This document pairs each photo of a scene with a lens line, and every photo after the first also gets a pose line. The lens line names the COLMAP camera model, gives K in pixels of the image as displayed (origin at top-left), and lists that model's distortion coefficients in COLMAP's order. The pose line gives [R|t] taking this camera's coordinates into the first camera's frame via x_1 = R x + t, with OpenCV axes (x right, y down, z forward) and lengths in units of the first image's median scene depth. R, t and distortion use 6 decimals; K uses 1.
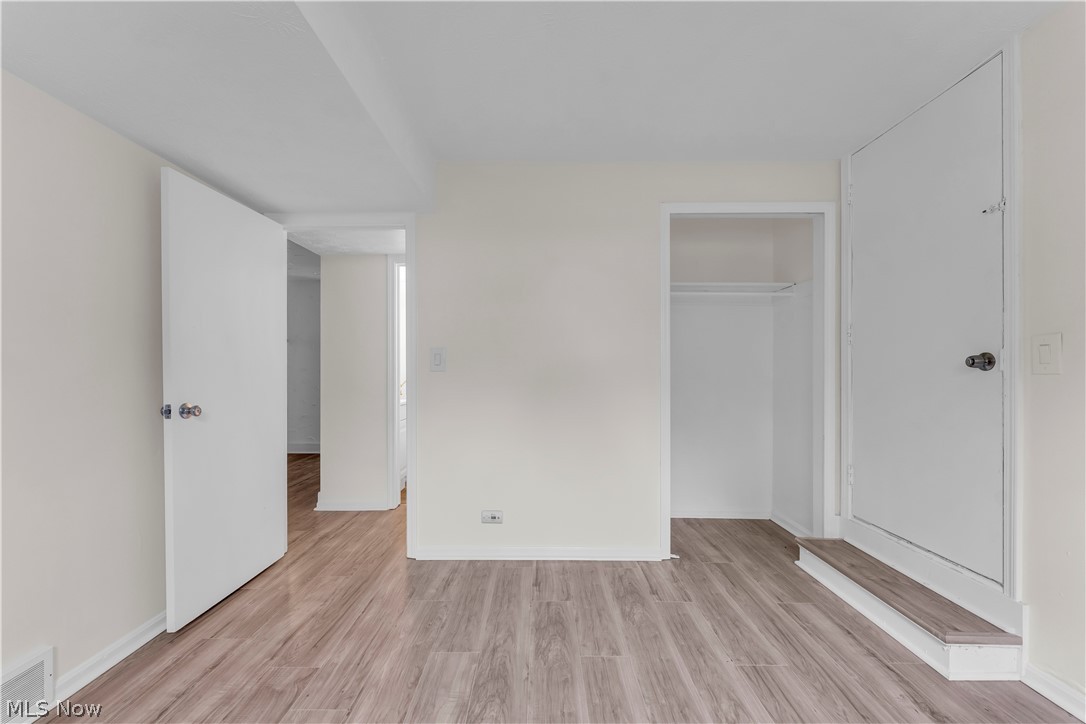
lens RADIAL K [[441.5, 0, 538.0], [0, 441.5, 368.9], [0, 0, 1]] dist [-0.000079, -0.000348]
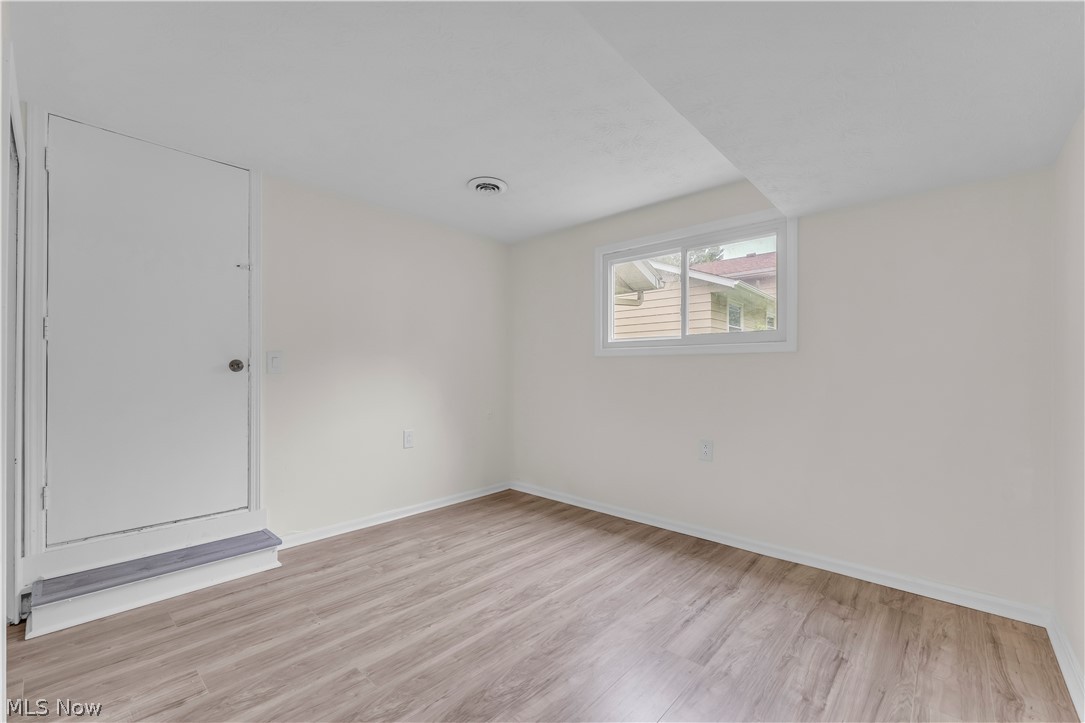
lens RADIAL K [[445.4, 0, 538.3], [0, 445.4, 368.8], [0, 0, 1]] dist [0.001100, -0.000023]
pose [[-0.746257, 0.006315, 0.665628, -0.682588], [-0.003565, 0.999903, -0.013484, 0.018500], [-0.665649, -0.012436, -0.746162, 1.340428]]
